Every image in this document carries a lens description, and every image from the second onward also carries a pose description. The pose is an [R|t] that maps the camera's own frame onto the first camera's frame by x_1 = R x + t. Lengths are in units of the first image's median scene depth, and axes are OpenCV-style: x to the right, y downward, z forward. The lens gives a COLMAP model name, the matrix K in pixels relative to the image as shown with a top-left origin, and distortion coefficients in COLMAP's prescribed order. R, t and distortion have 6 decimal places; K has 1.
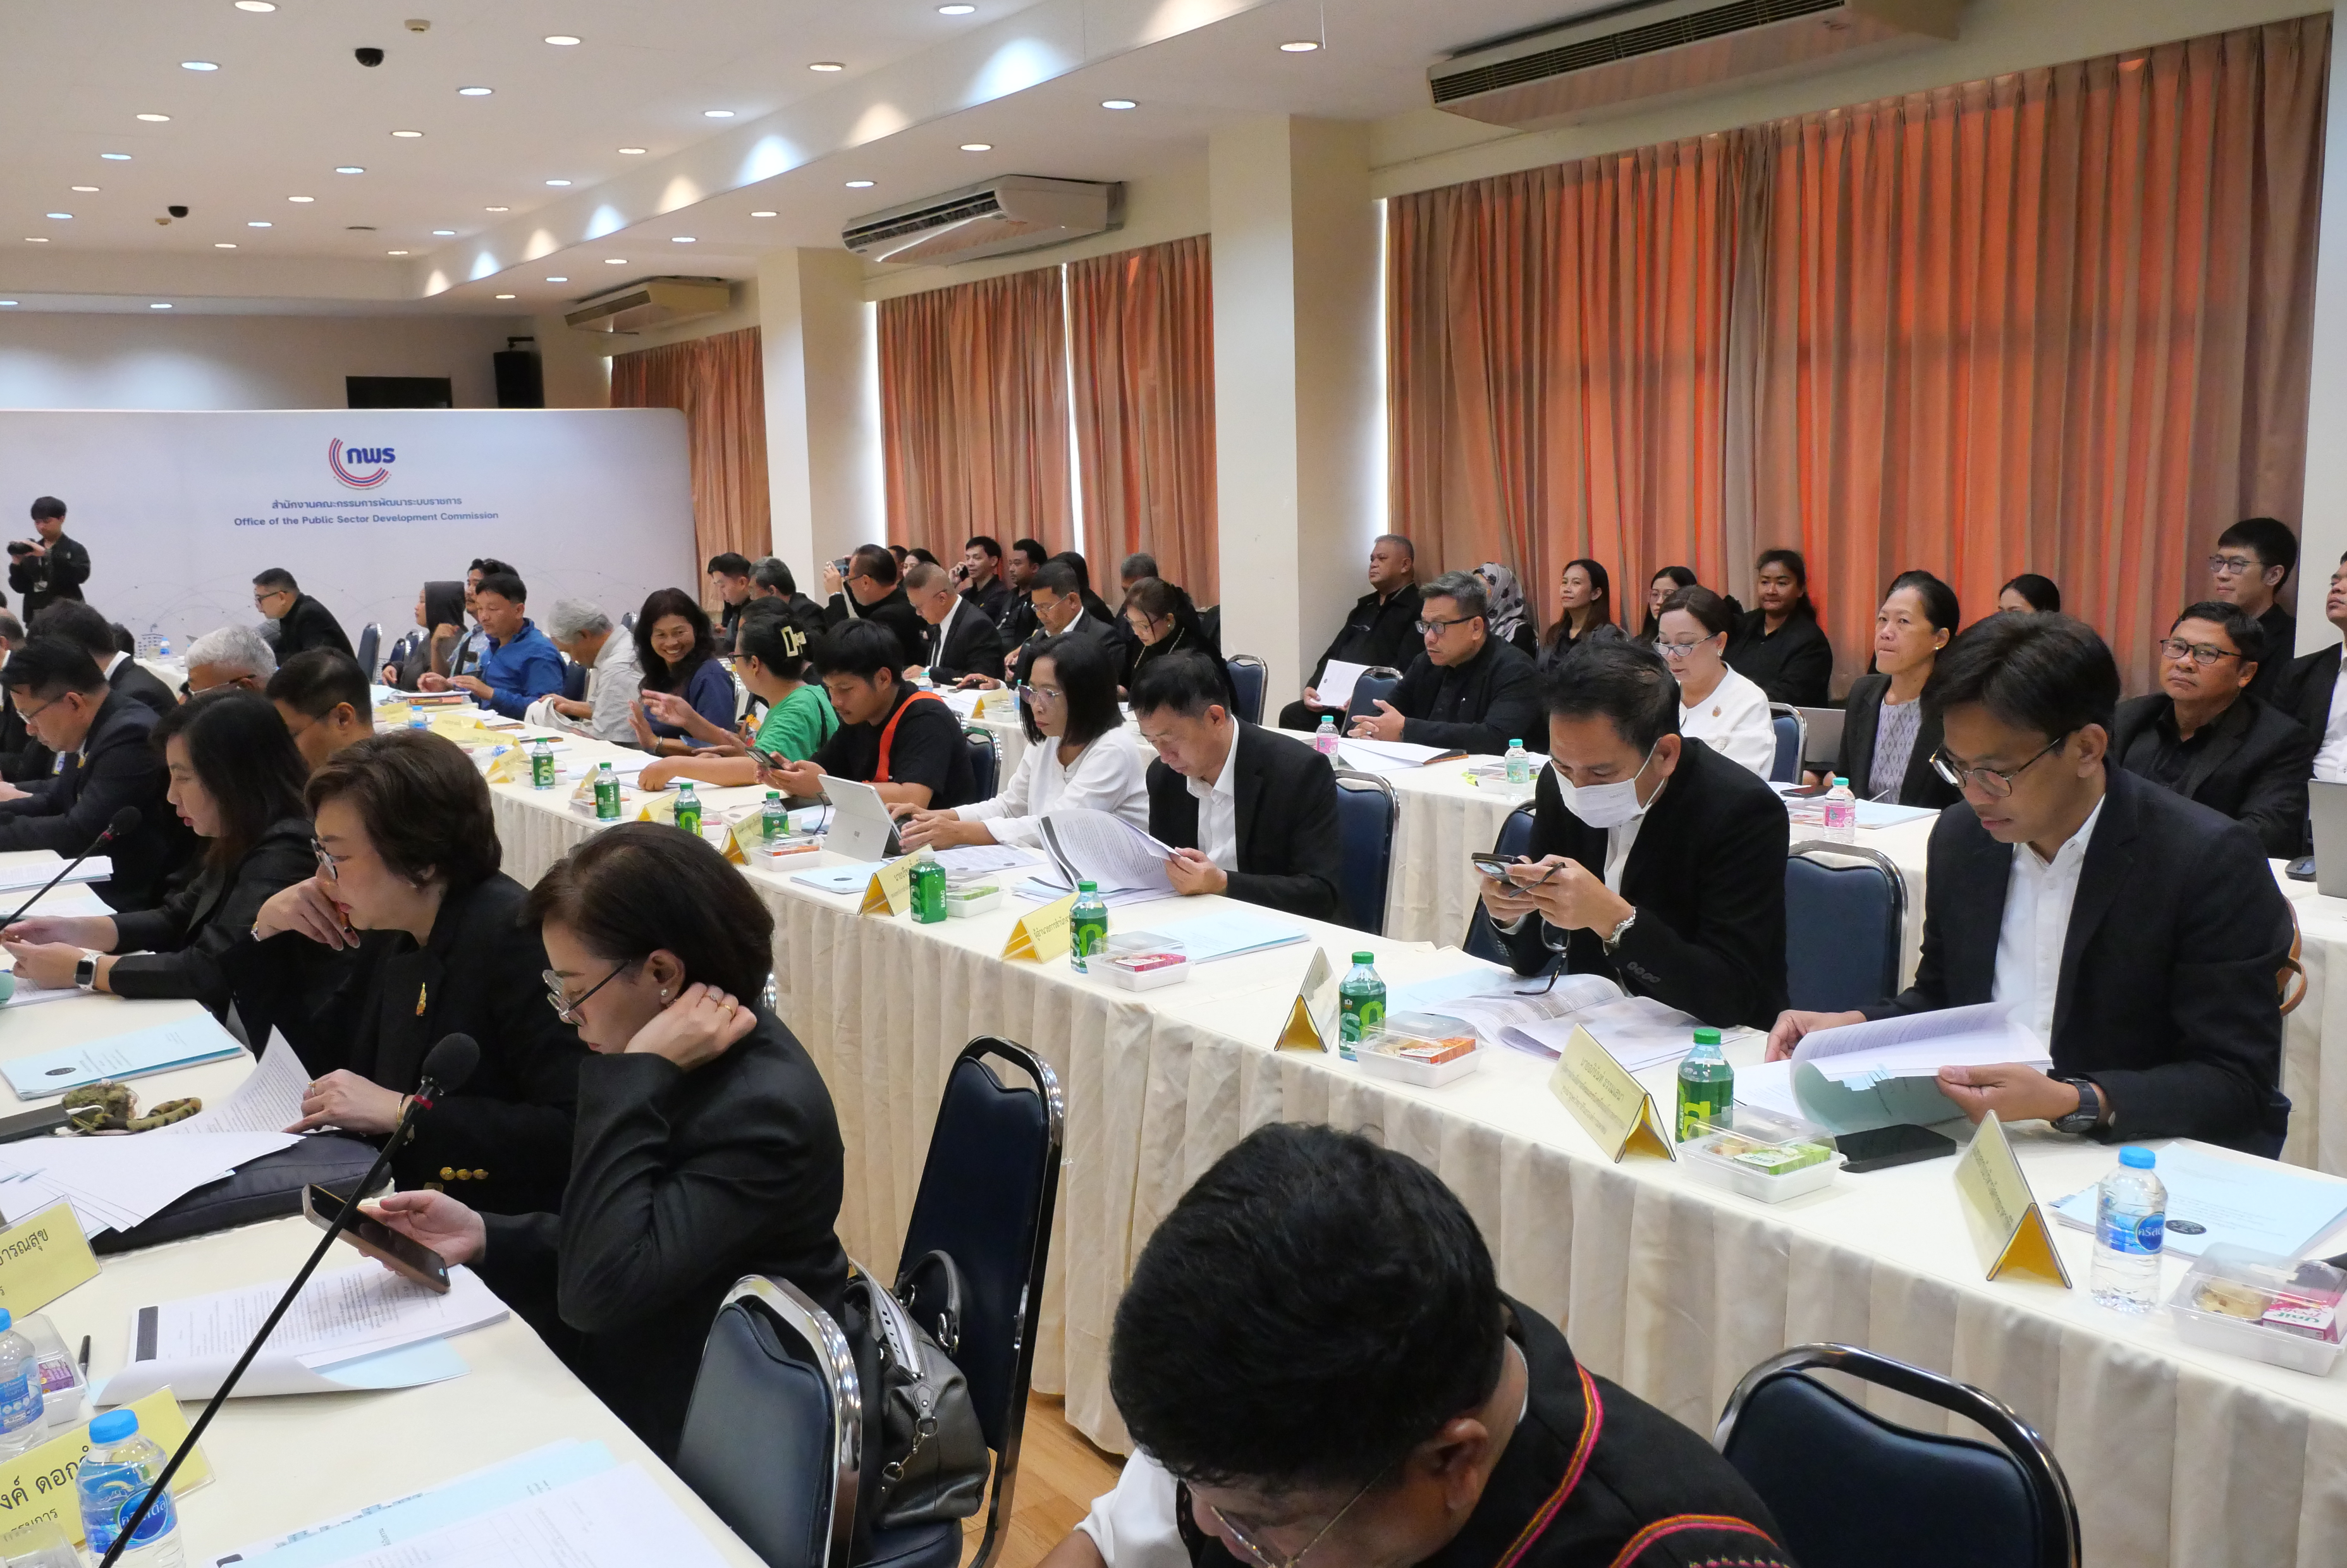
lens RADIAL K [[1943.2, 0, 1173.3], [0, 1943.2, 693.0], [0, 0, 1]] dist [0.030492, -0.003145]
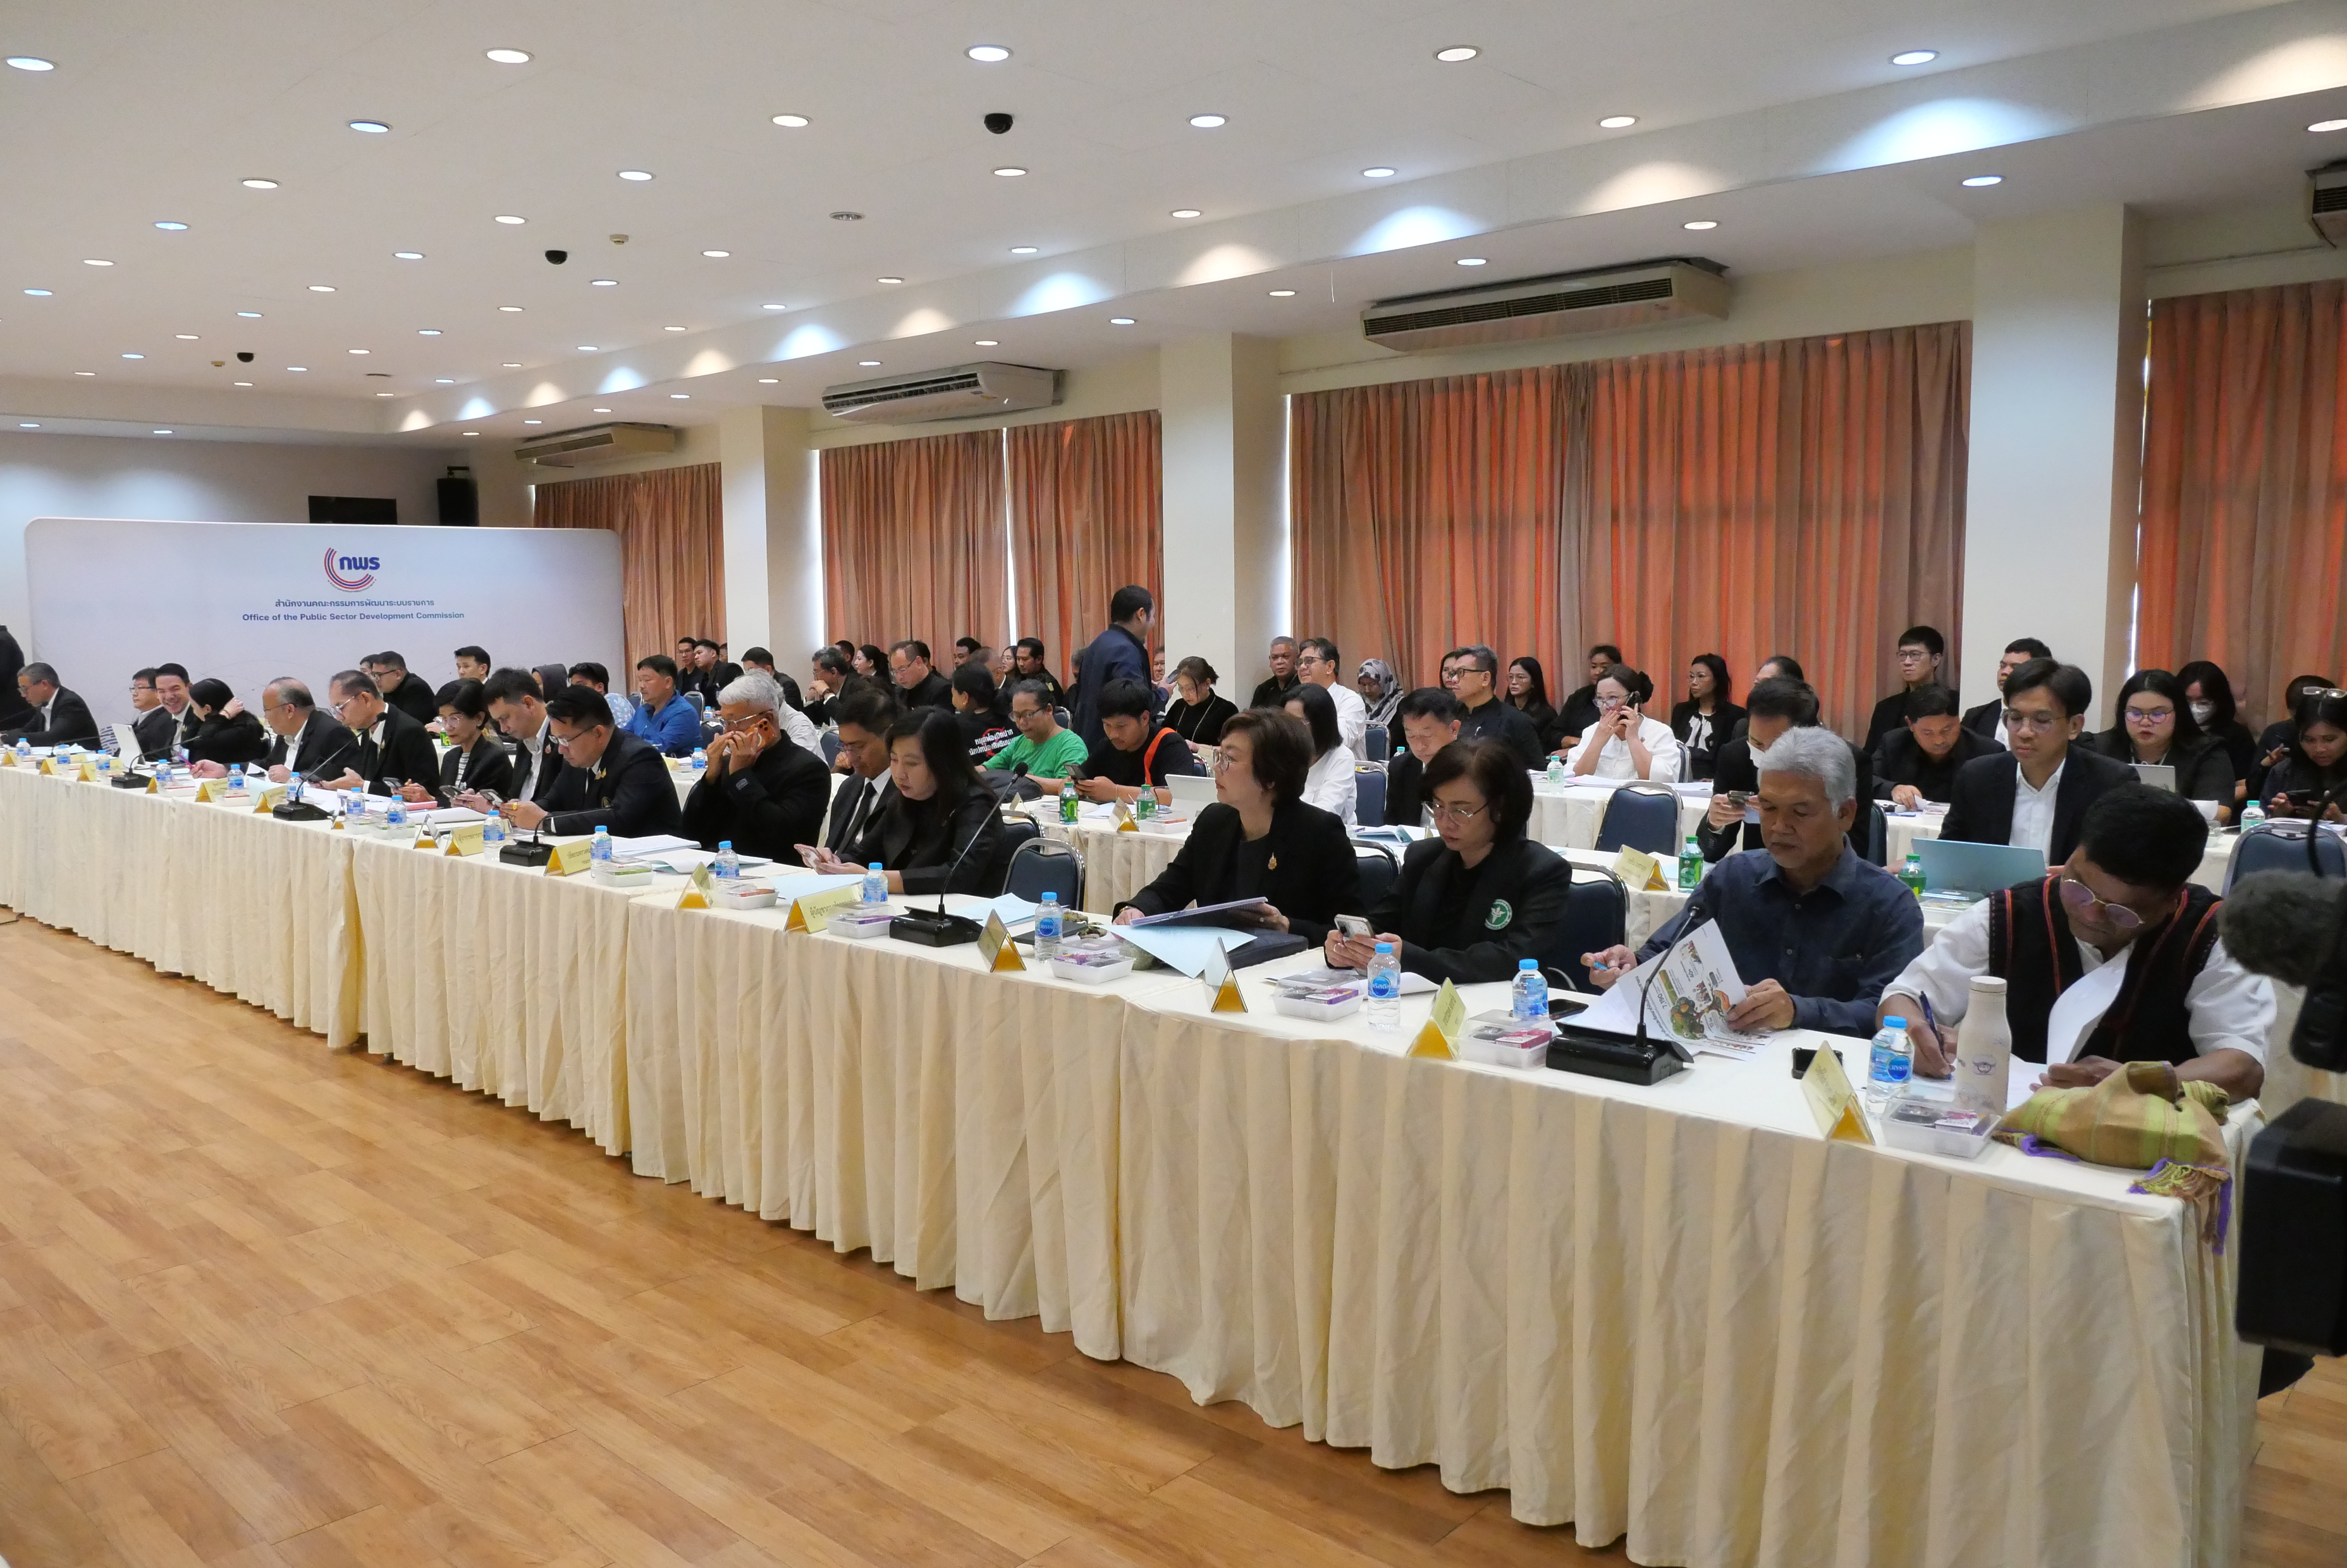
lens RADIAL K [[1645.0, 0, 1173.5], [0, 1645.0, 784.0], [0, 0, 1]] dist [-0.000994, 0.000761]
pose [[0.978550, -0.005942, 0.205922, -0.194860], [0.005712, 0.999982, 0.001713, 0.020842], [-0.205928, -0.000500, 0.978567, -0.123428]]
